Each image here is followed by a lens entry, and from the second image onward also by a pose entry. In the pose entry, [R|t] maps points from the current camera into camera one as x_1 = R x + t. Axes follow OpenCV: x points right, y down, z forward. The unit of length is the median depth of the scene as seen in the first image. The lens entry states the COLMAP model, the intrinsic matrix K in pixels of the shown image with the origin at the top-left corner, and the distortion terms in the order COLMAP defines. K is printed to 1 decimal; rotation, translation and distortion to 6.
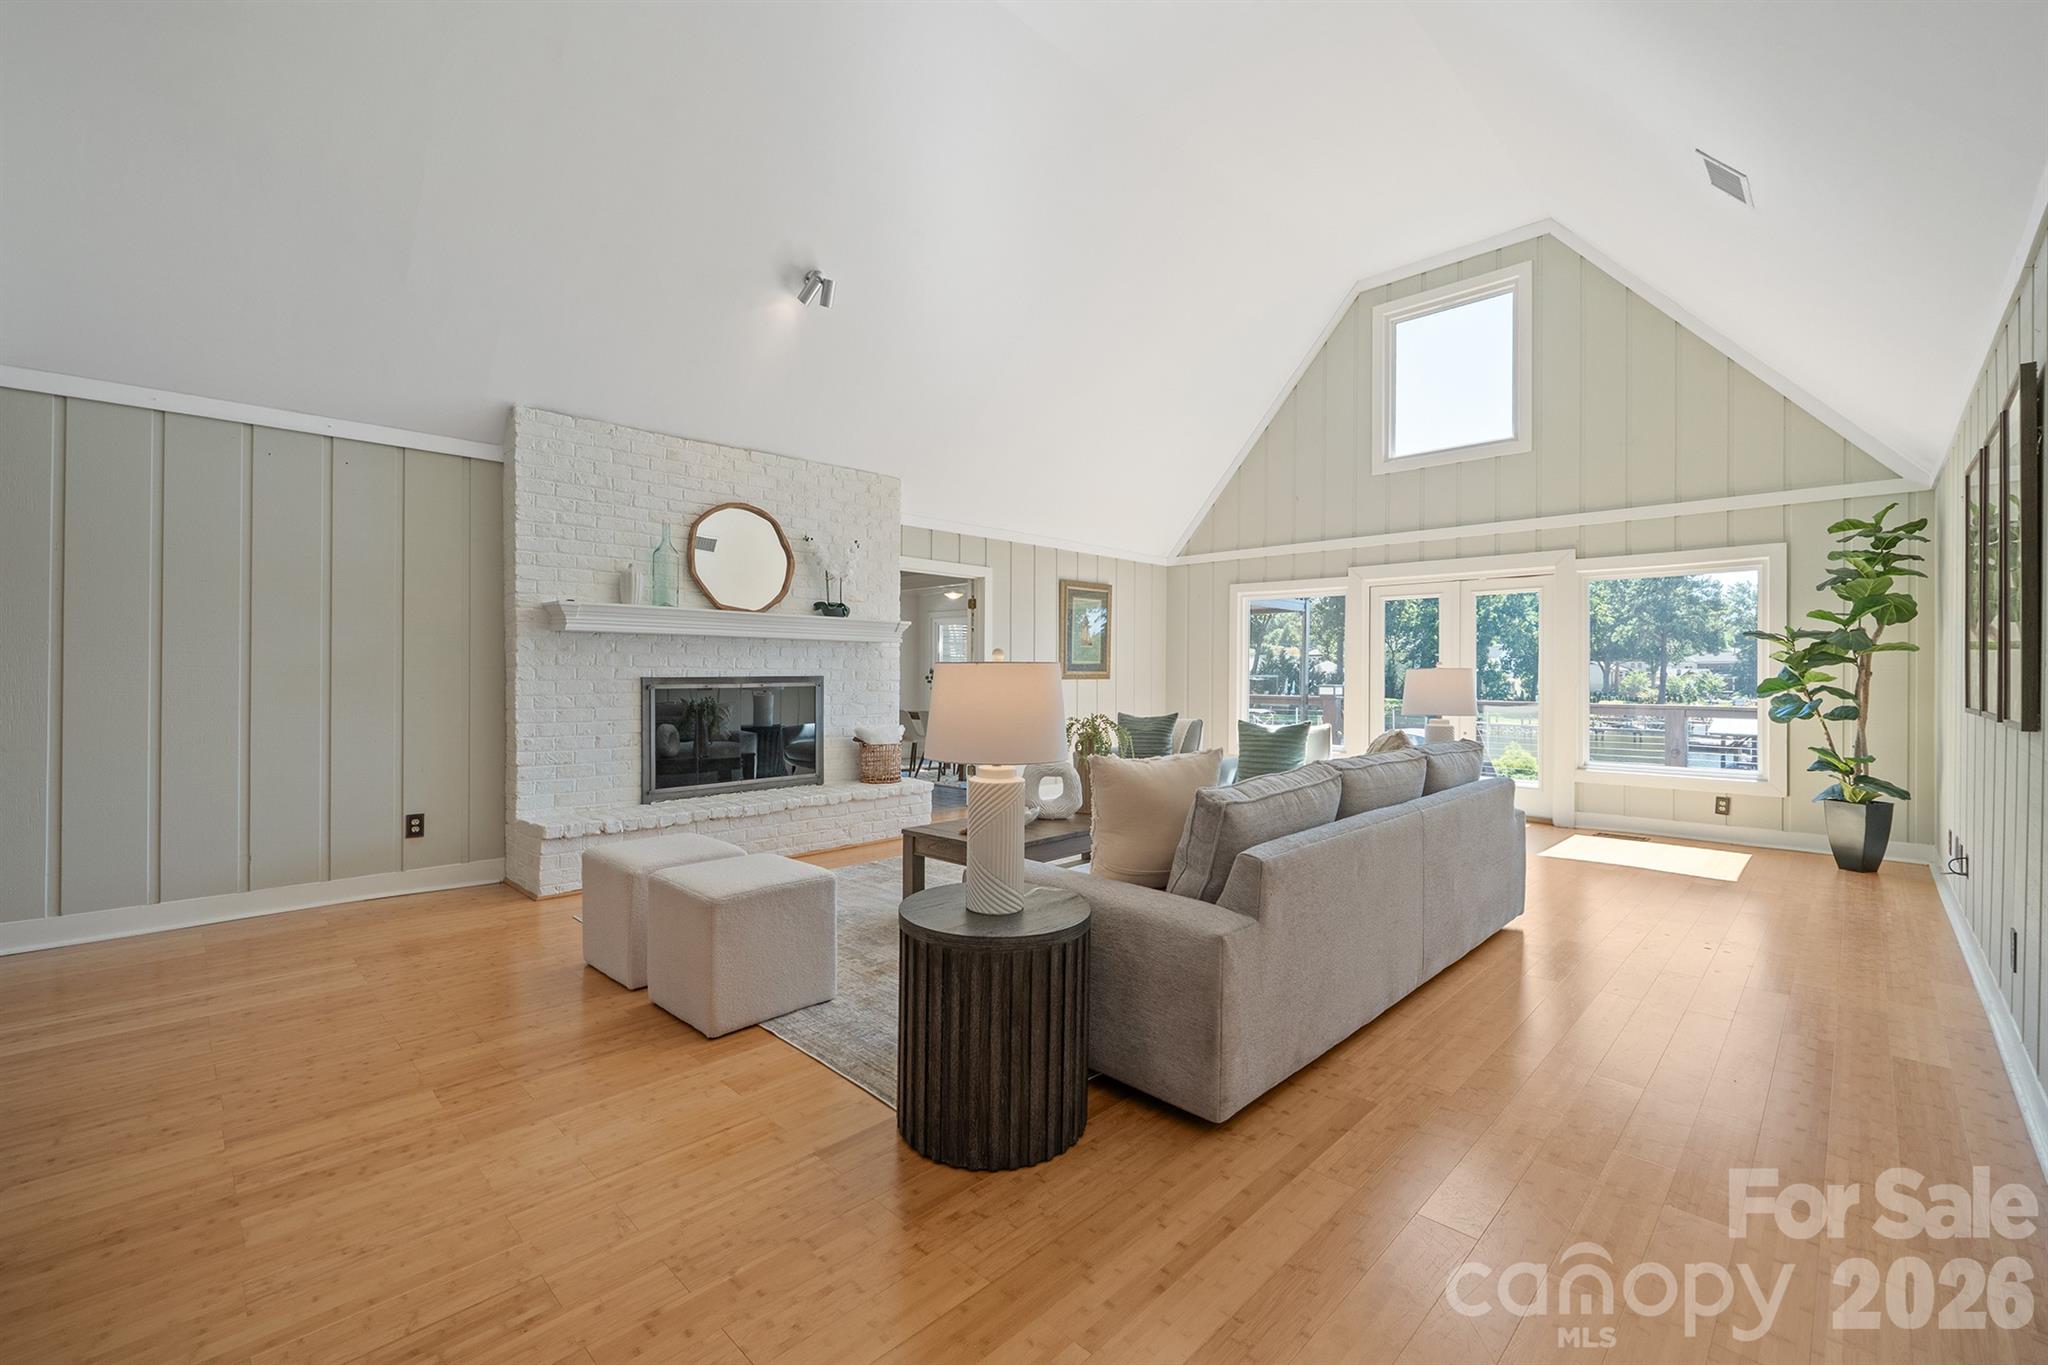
lens RADIAL K [[859.8, 0, 1030.1], [0, 859.8, 684.6], [0, 0, 1]] dist [-0.008676, -0.000753]
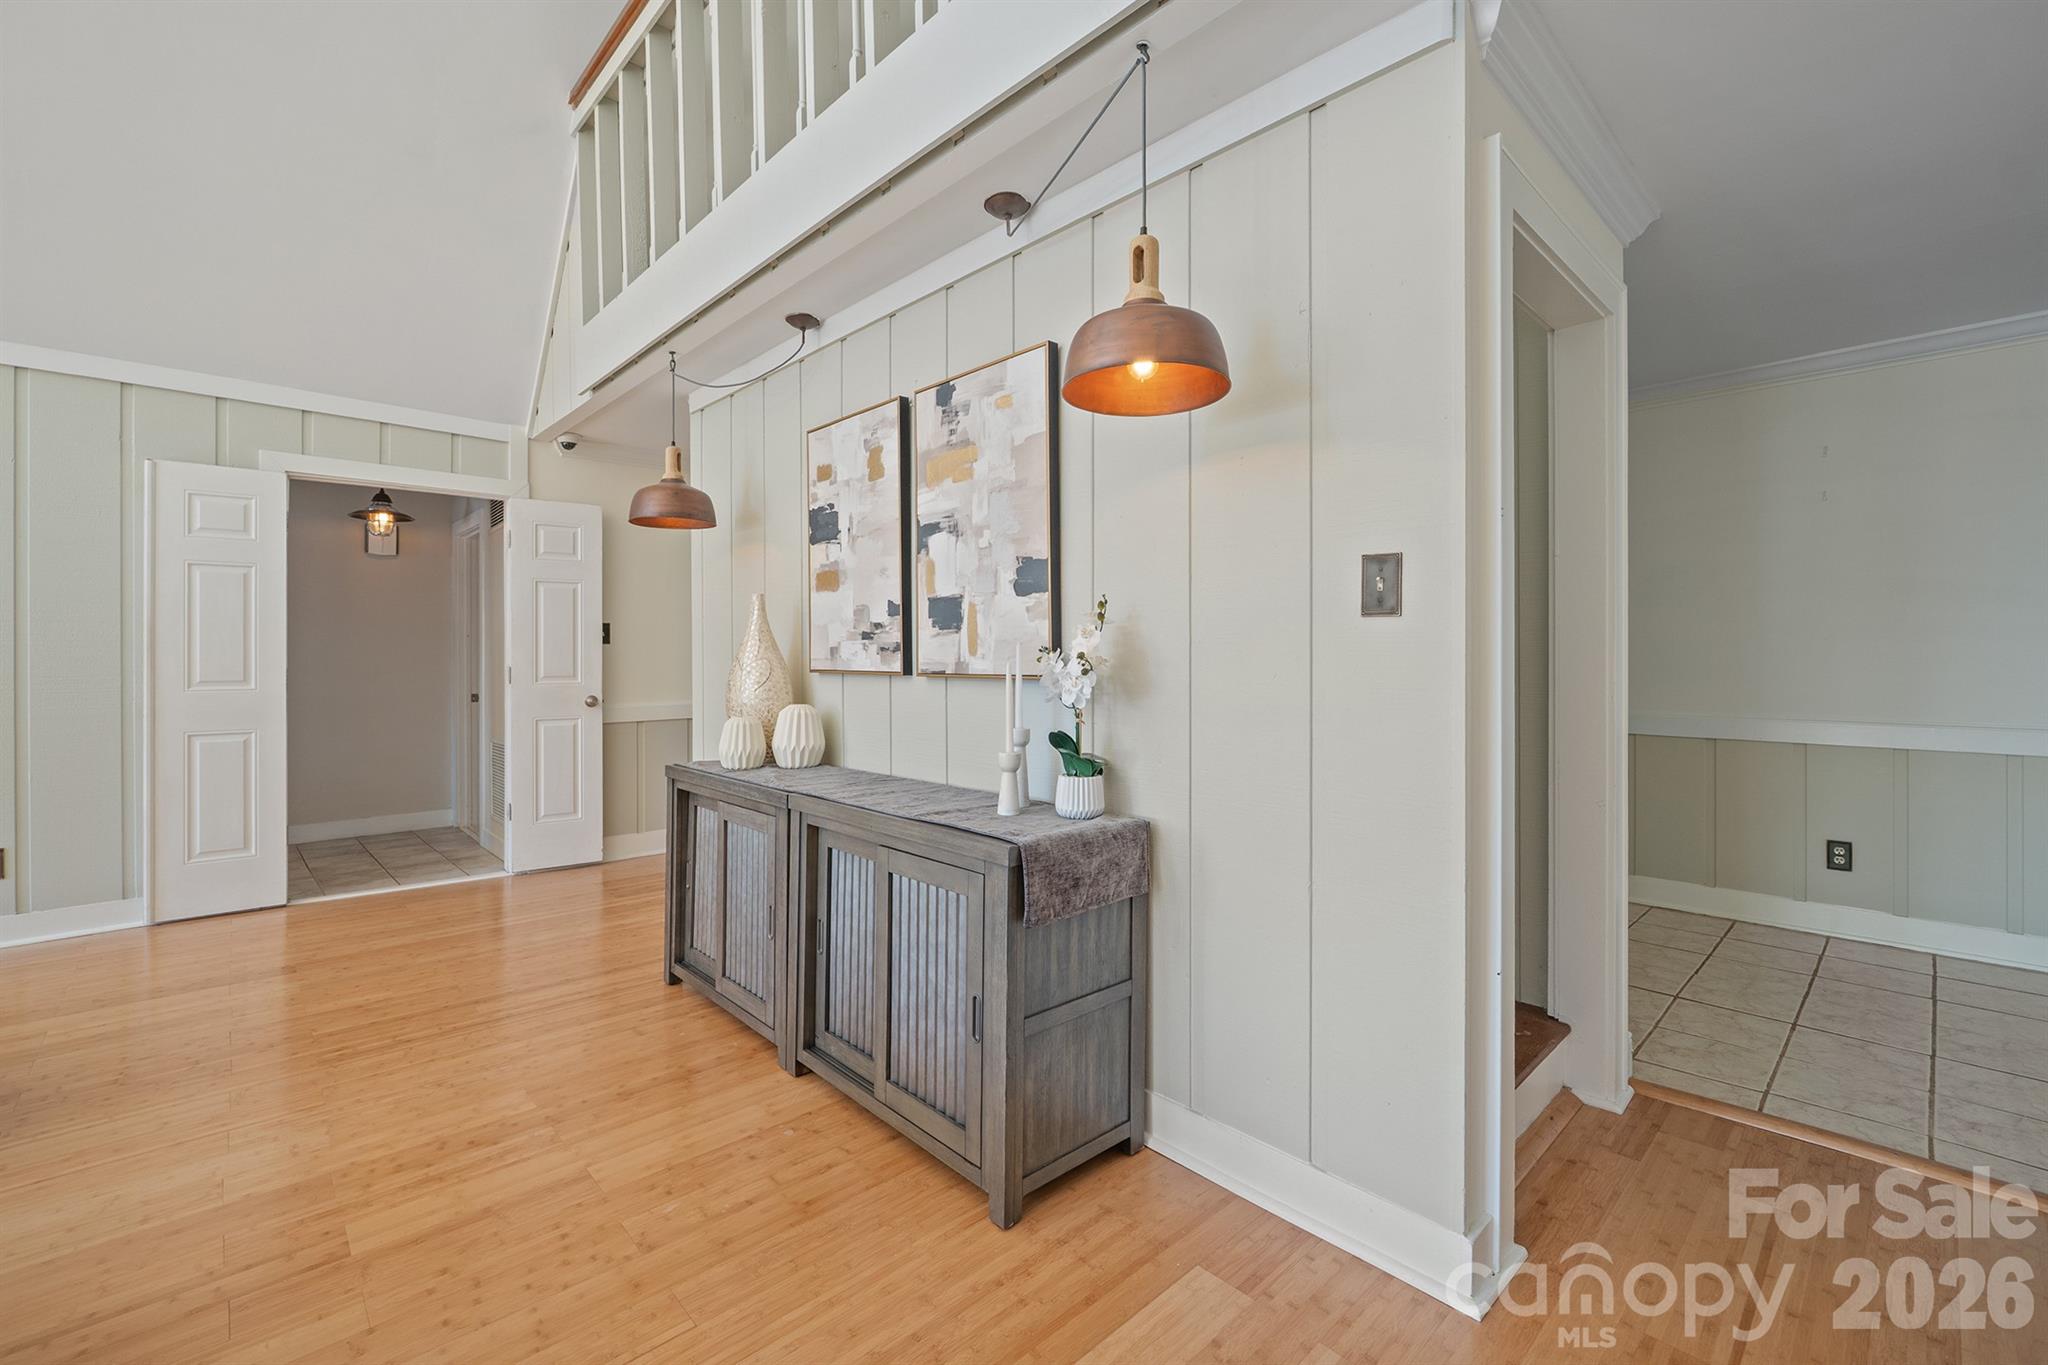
lens RADIAL K [[859.8, 0, 1020.5], [0, 859.8, 661.6], [0, 0, 1]] dist [-0.008676, -0.000753]
pose [[-0.998791, -0.007207, 0.048634, -1.415412], [-0.005955, 0.999649, 0.025830, -0.033845], [-0.048803, 0.025509, -0.998483, 1.835668]]
